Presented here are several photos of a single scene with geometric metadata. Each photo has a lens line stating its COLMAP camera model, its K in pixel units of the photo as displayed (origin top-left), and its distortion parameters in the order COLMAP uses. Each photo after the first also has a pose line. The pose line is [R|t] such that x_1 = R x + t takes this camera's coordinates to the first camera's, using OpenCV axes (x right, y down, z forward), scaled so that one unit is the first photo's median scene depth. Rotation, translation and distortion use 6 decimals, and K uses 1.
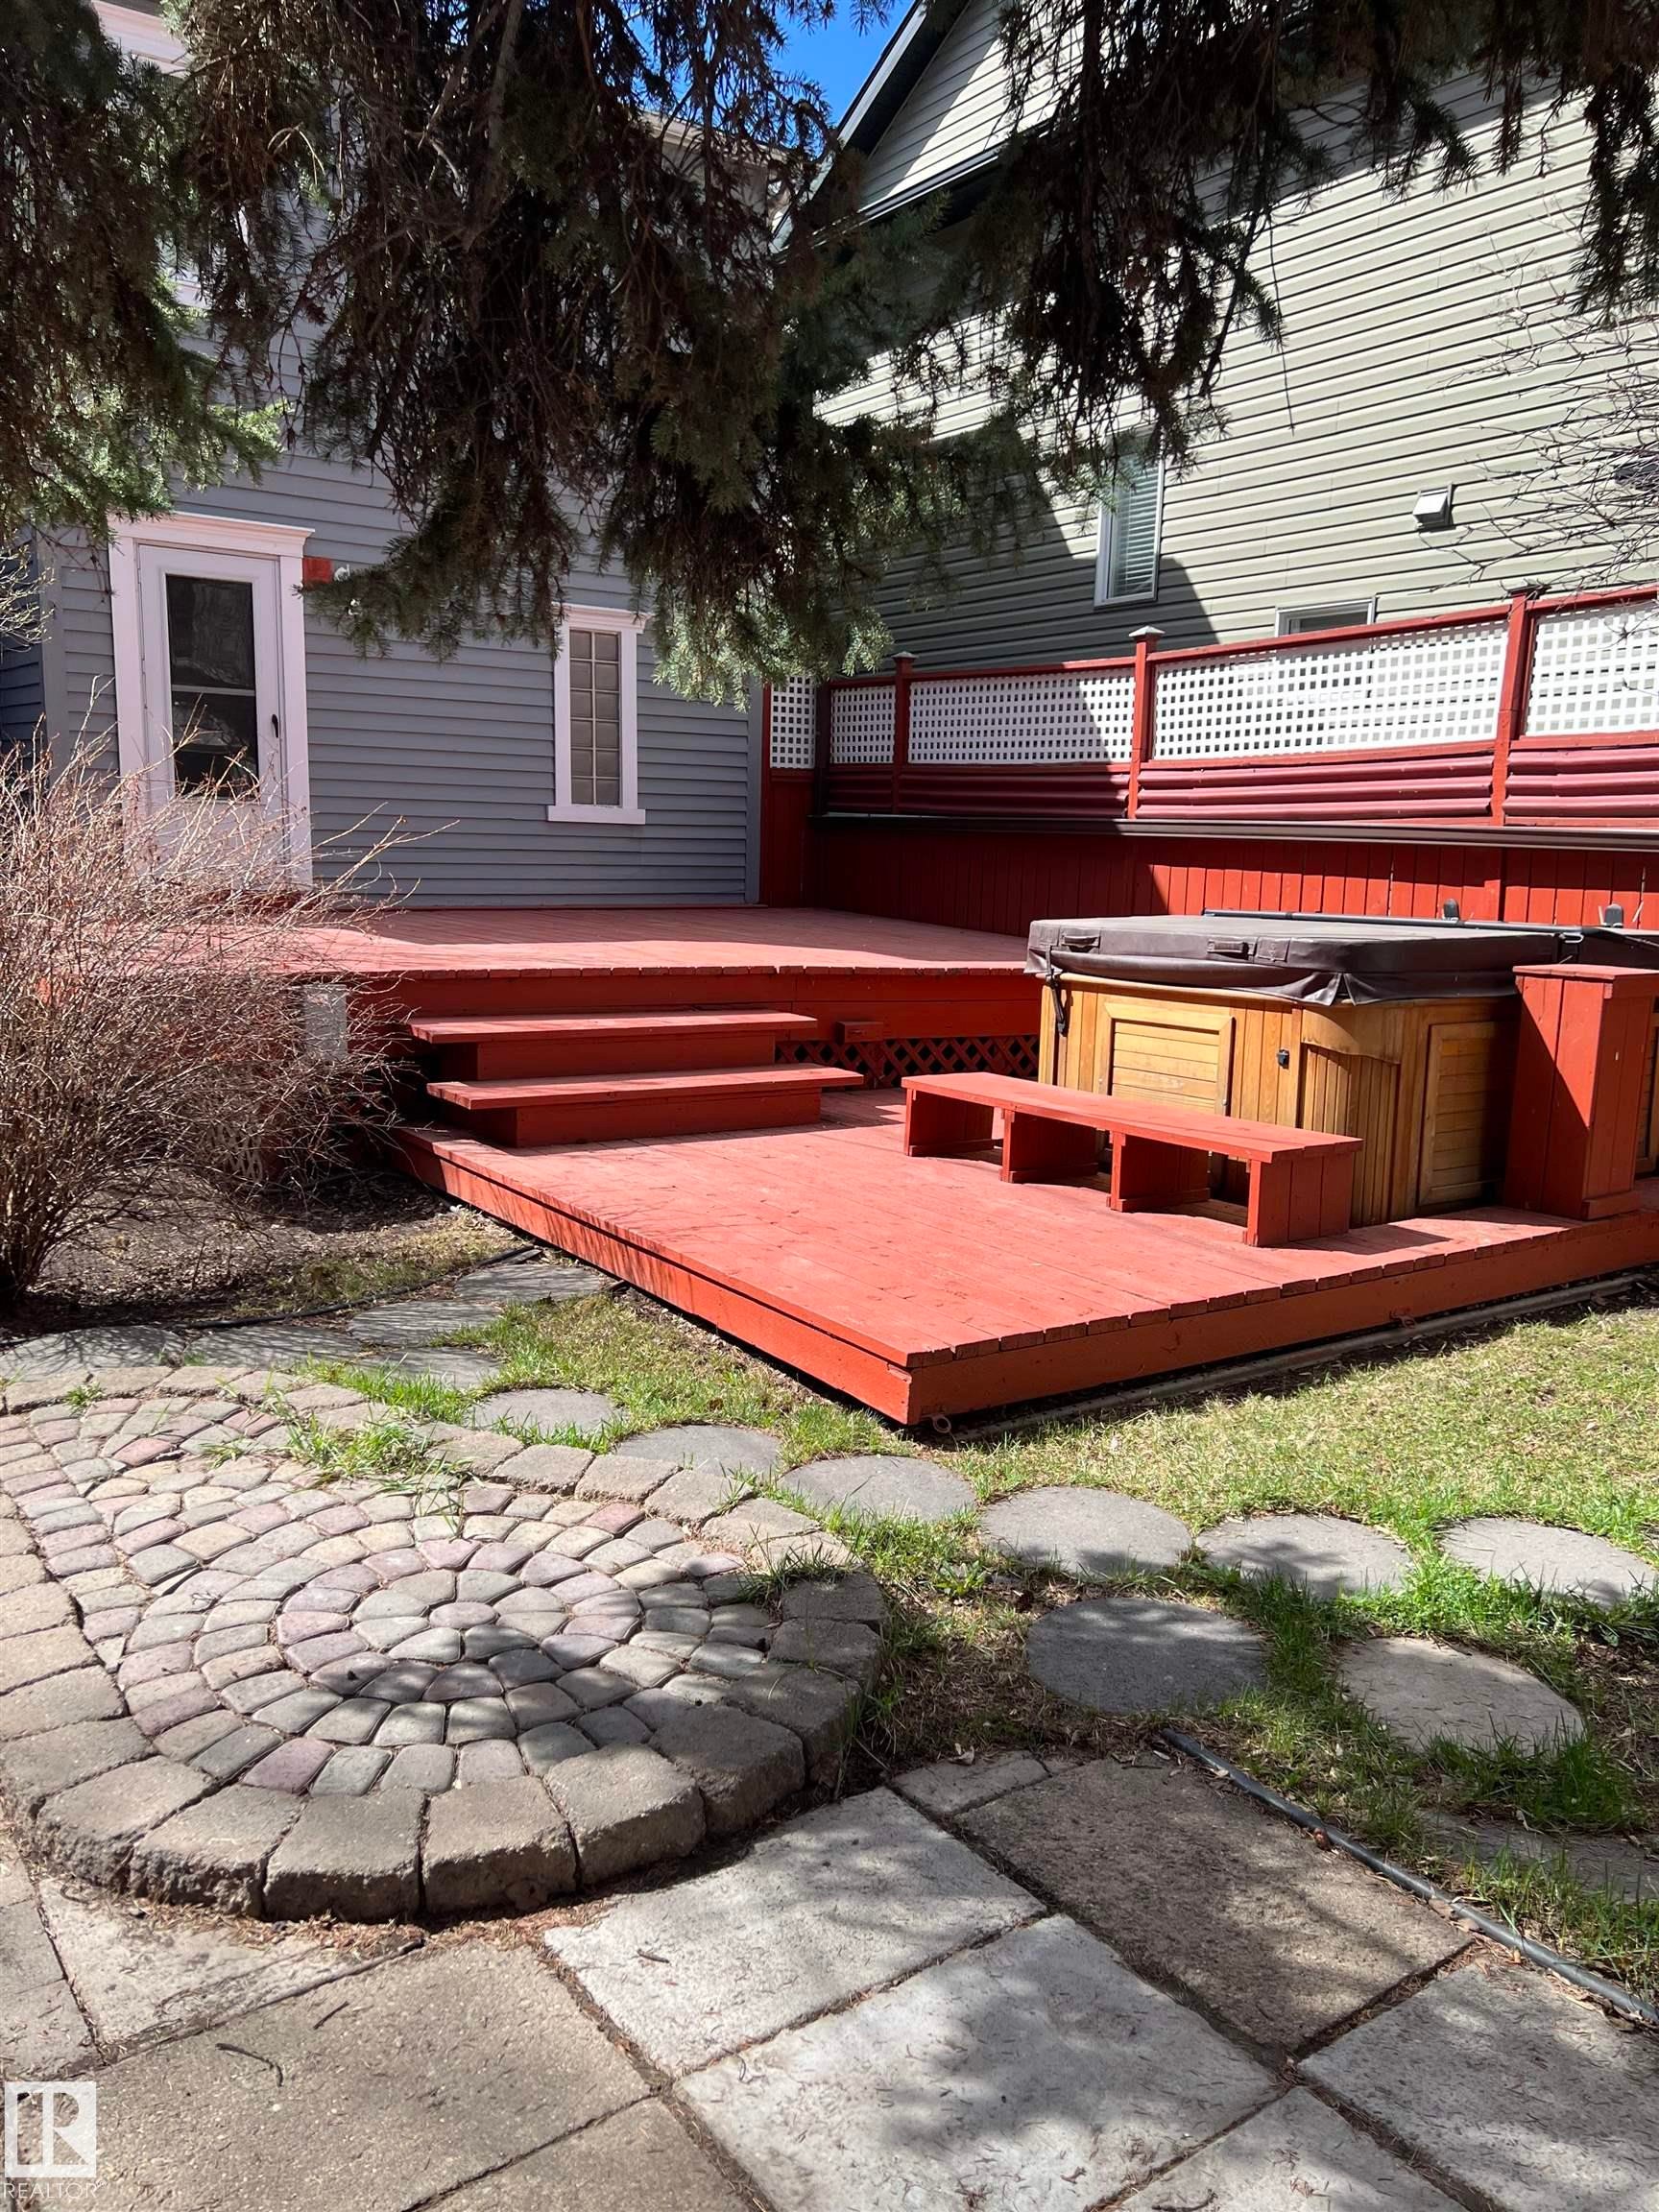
lens RADIAL K [[1644.9, 0, 824.8], [0, 1644.9, 1125.1], [0, 0, 1]] dist [0.092983, -0.112595]
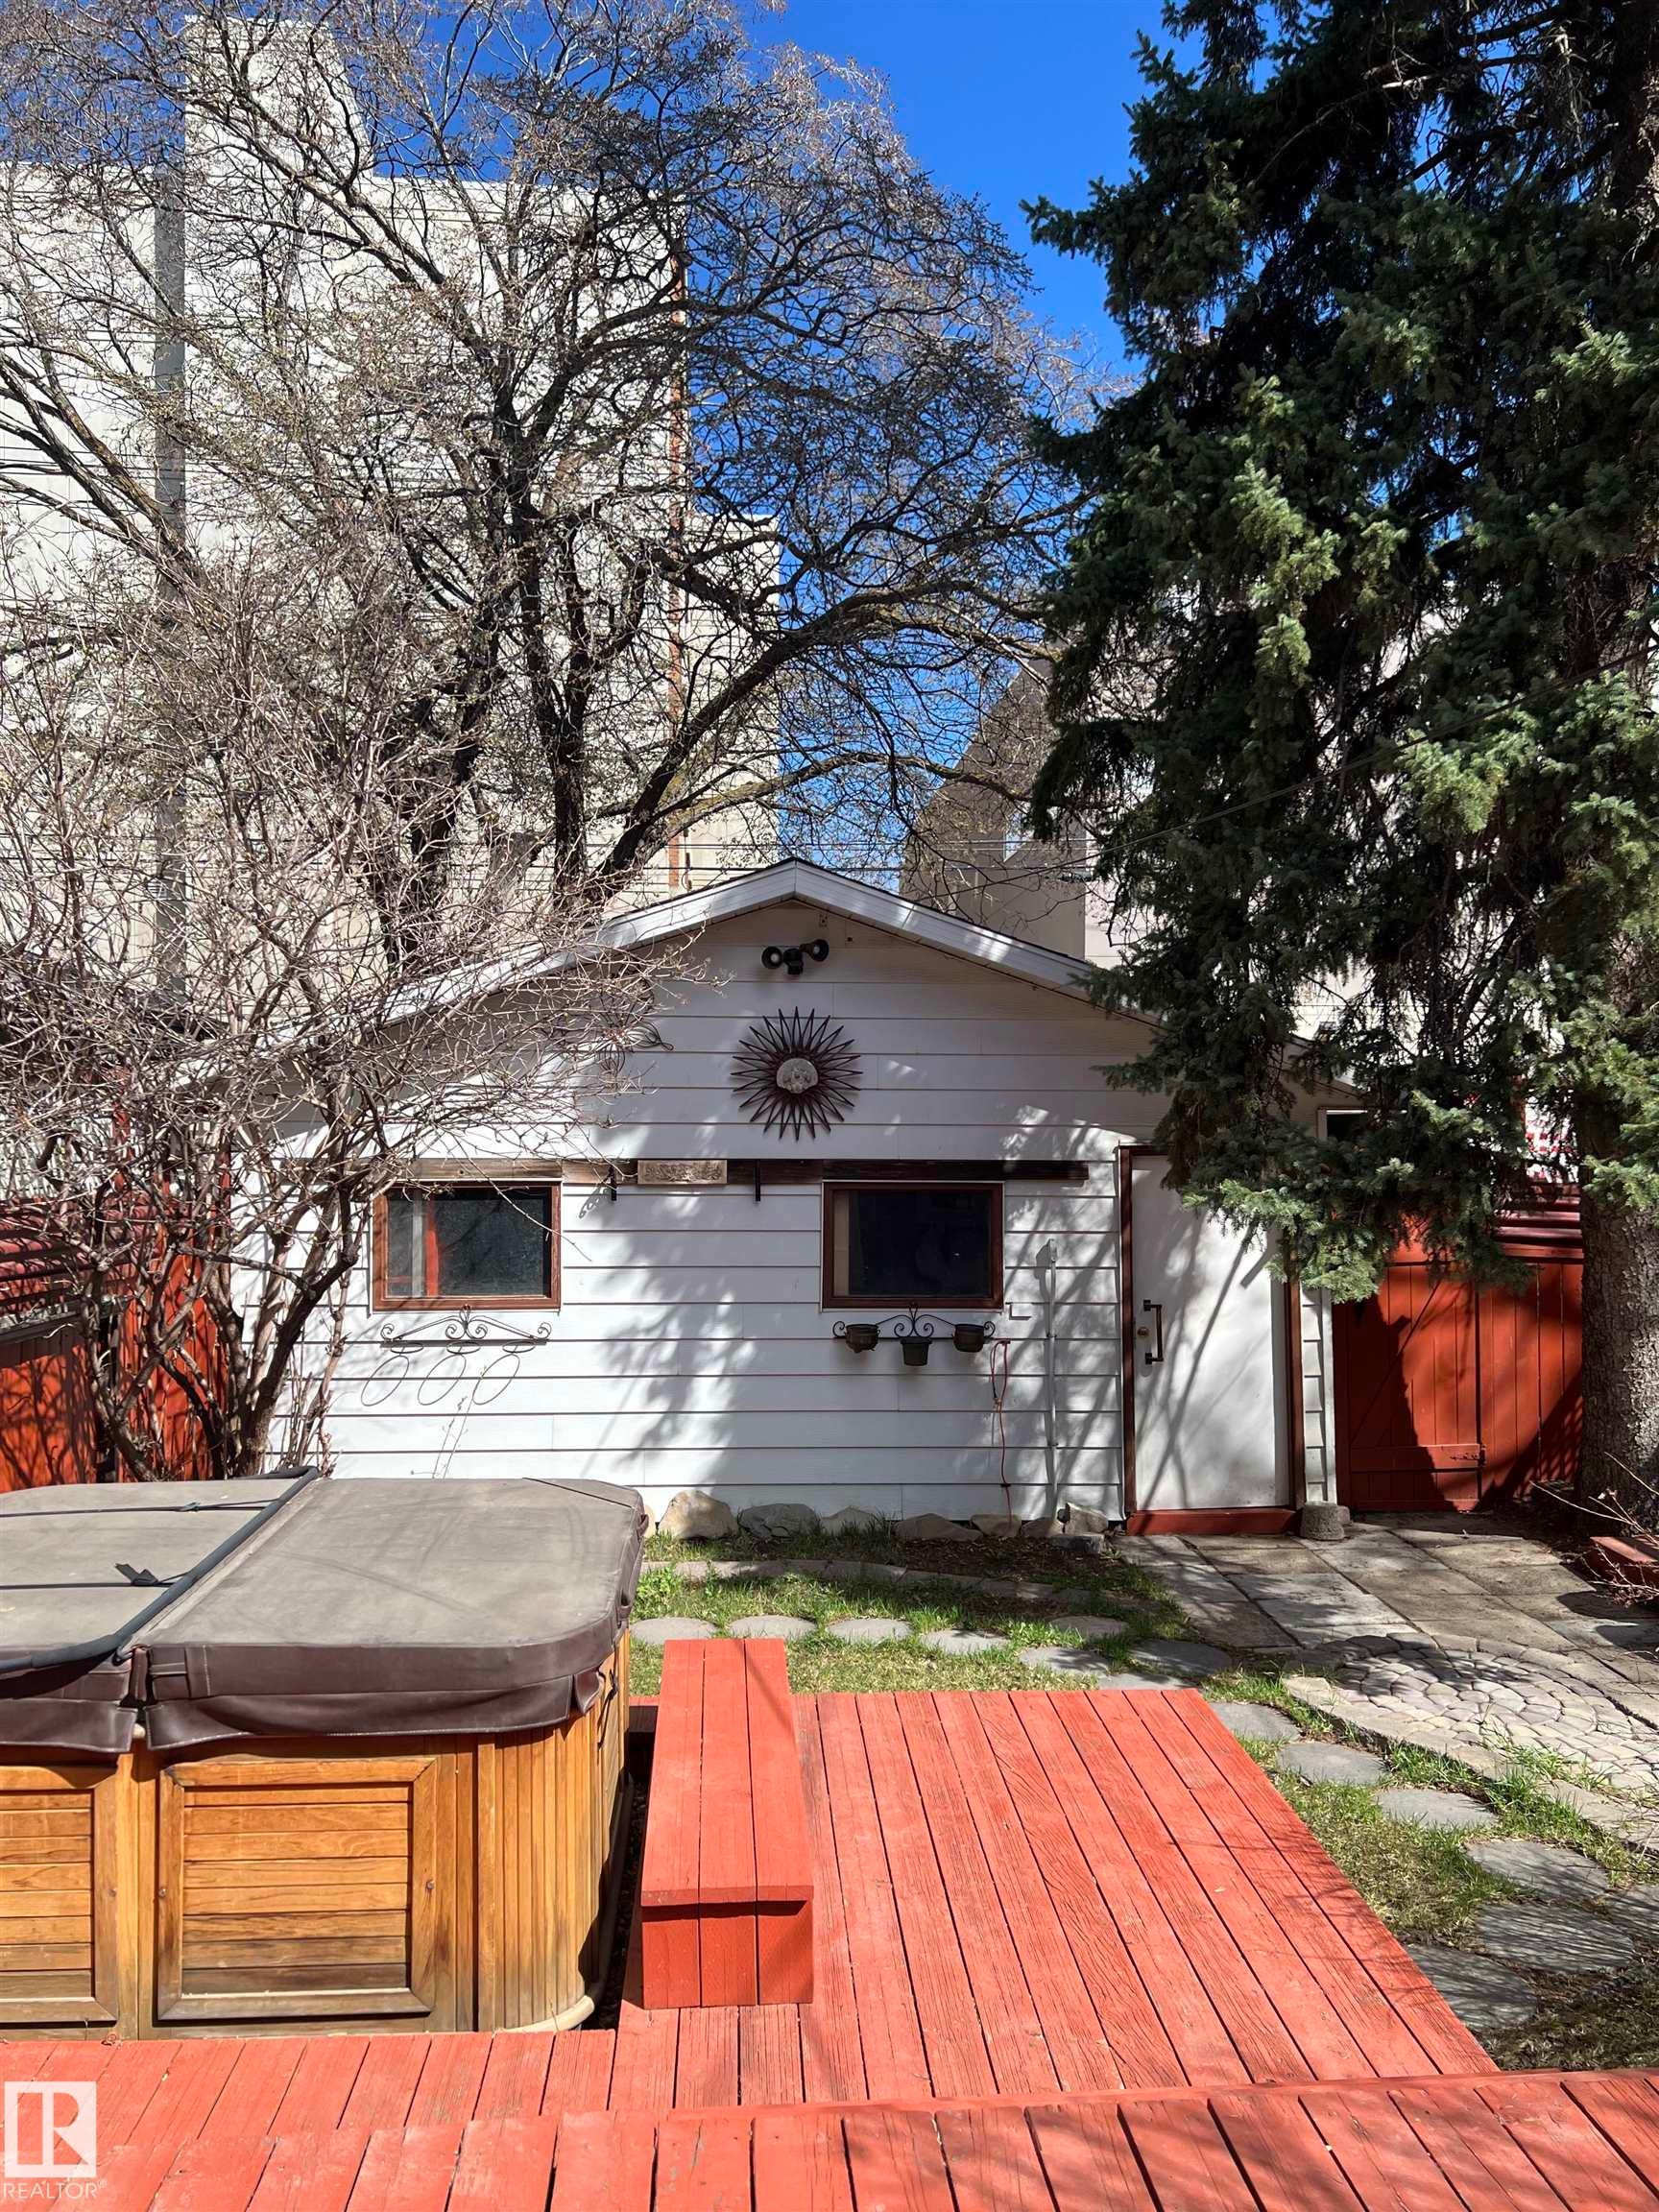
lens RADIAL K [[1644.9, 0, 824.8], [0, 1644.9, 1125.1], [0, 0, 1]] dist [0.092983, -0.112595]
pose [[-0.861601, -0.025036, 0.506969, -0.175863], [0.066612, 0.984568, 0.161830, -0.269689], [-0.503197, 0.173203, -0.846637, 0.964235]]
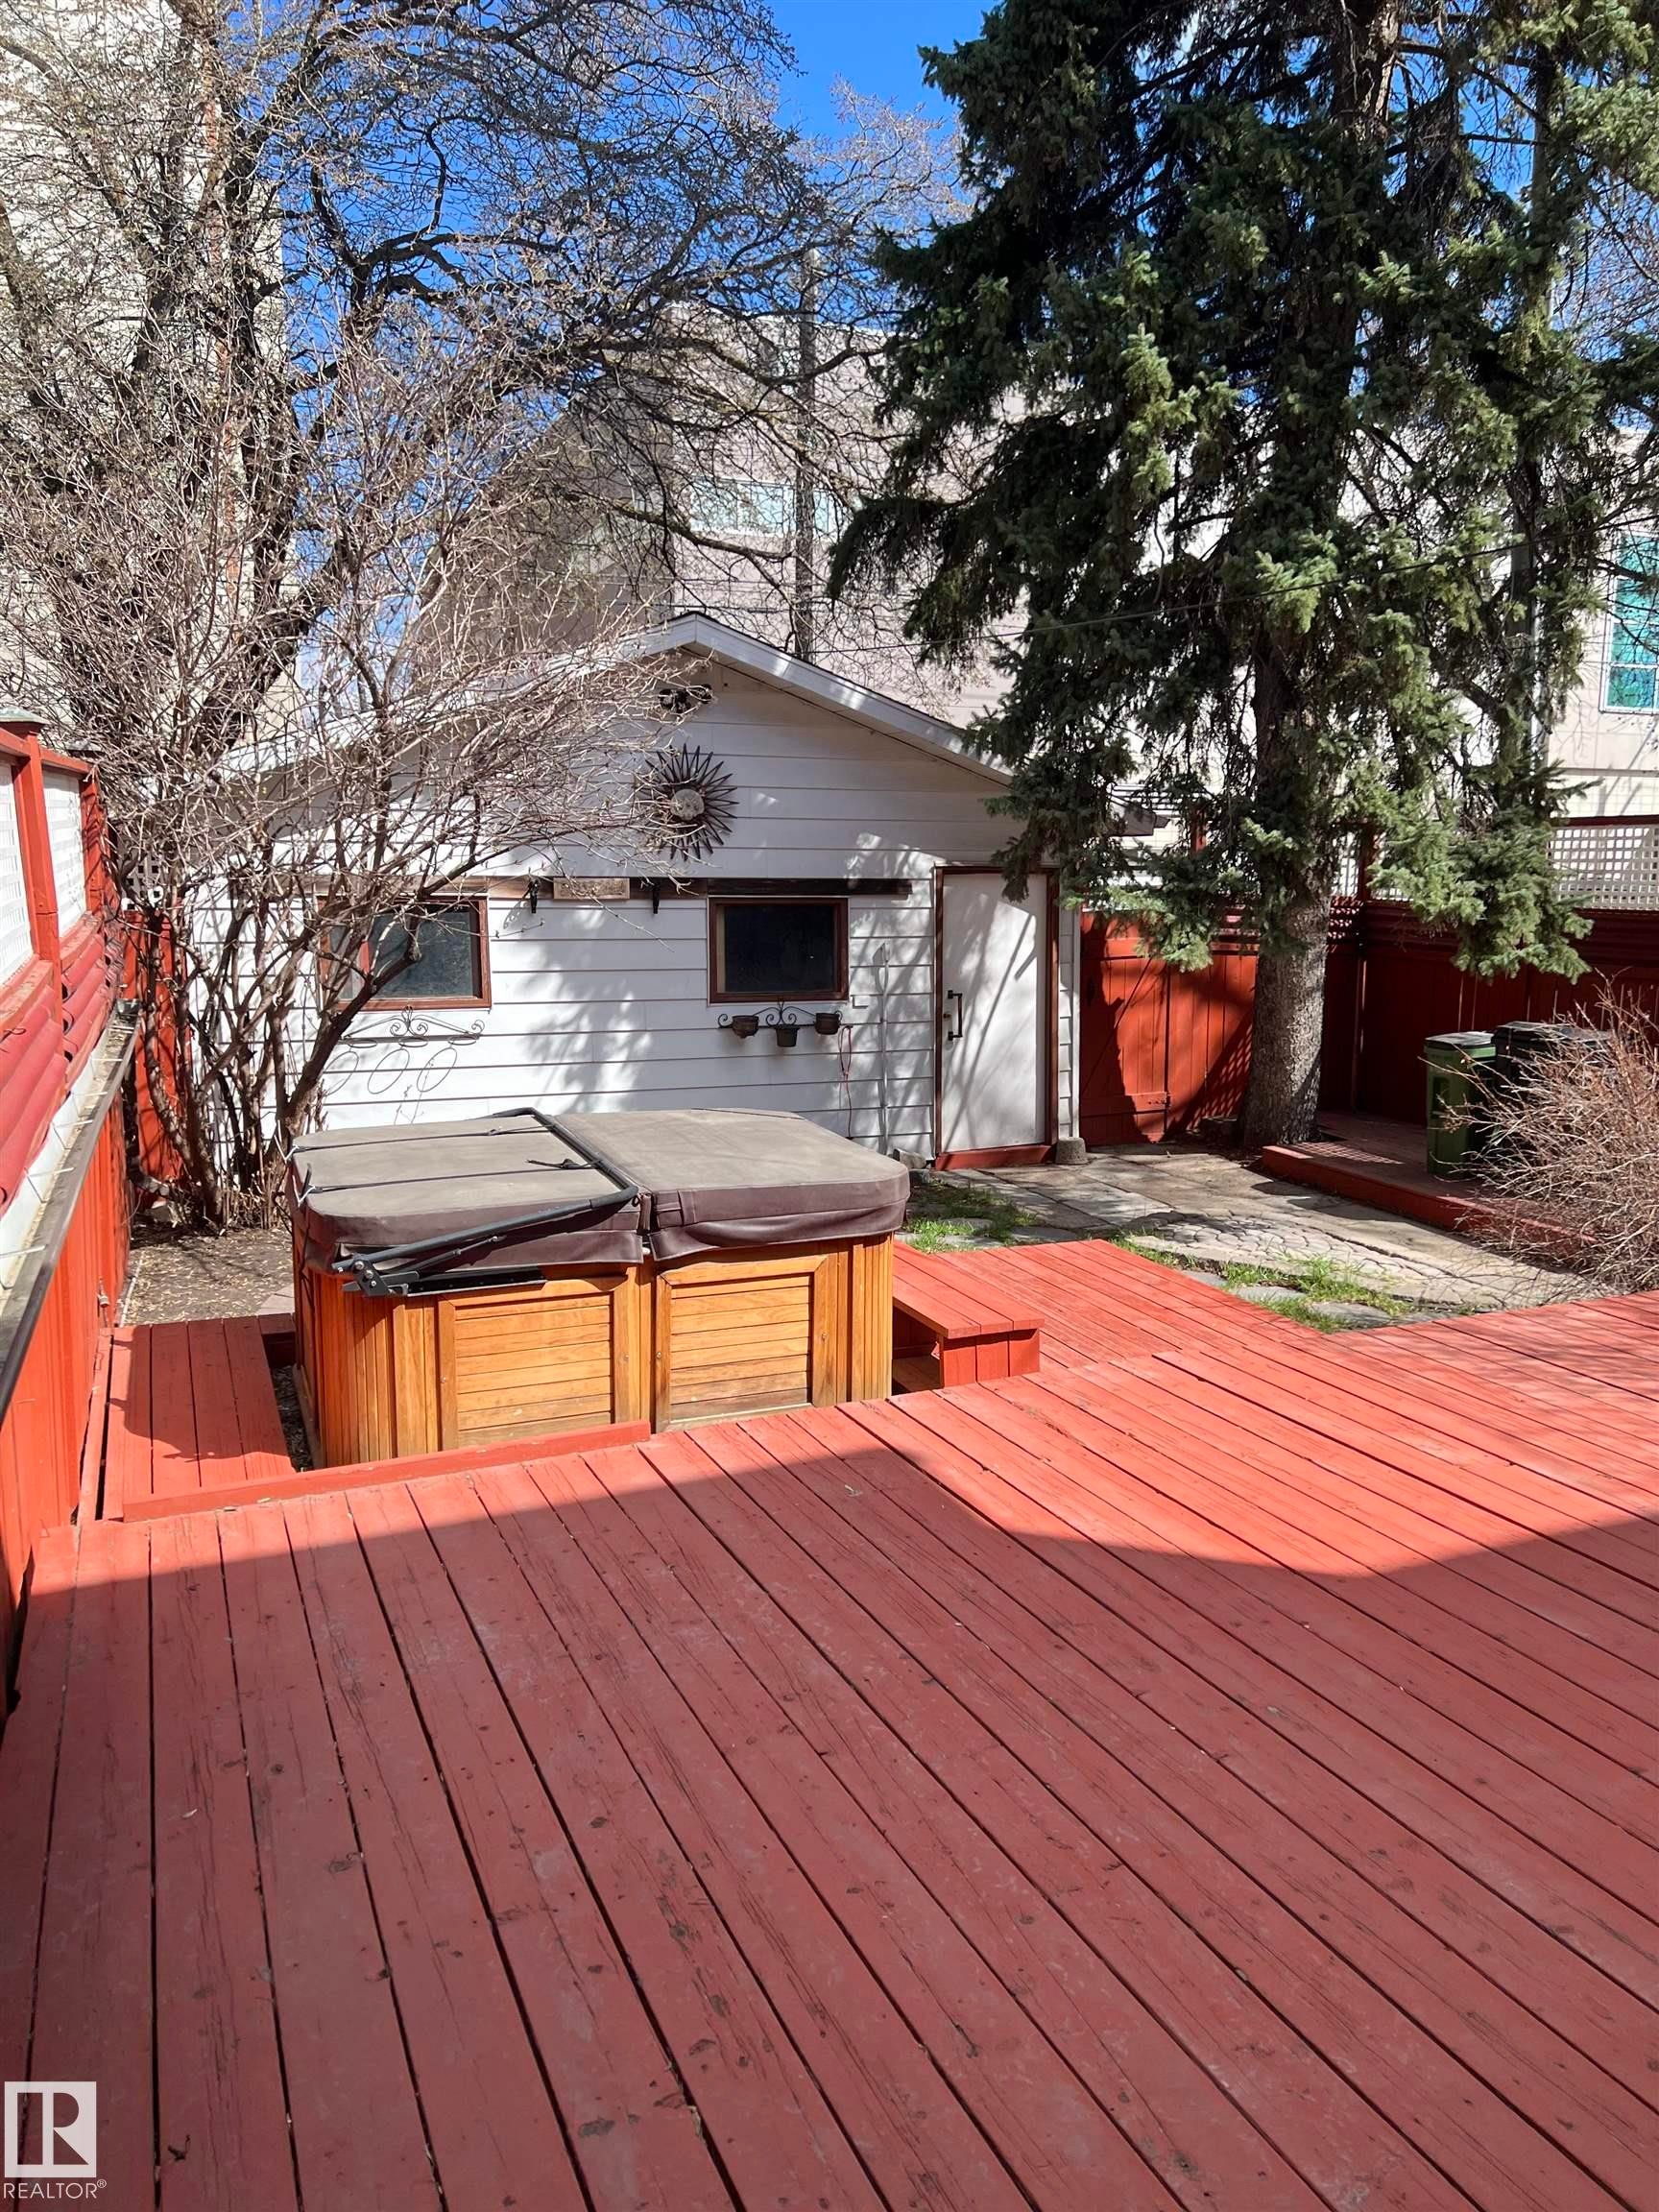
lens RADIAL K [[1640.2, 0, 829.5], [0, 1640.2, 1106.0], [0, 0, 1]] dist [0.134662, -0.193098]
pose [[-0.978237, -0.055351, 0.199973, -0.011296], [0.010890, 0.948737, 0.315878, -0.303933], [-0.207206, 0.311181, -0.927487, 1.242811]]
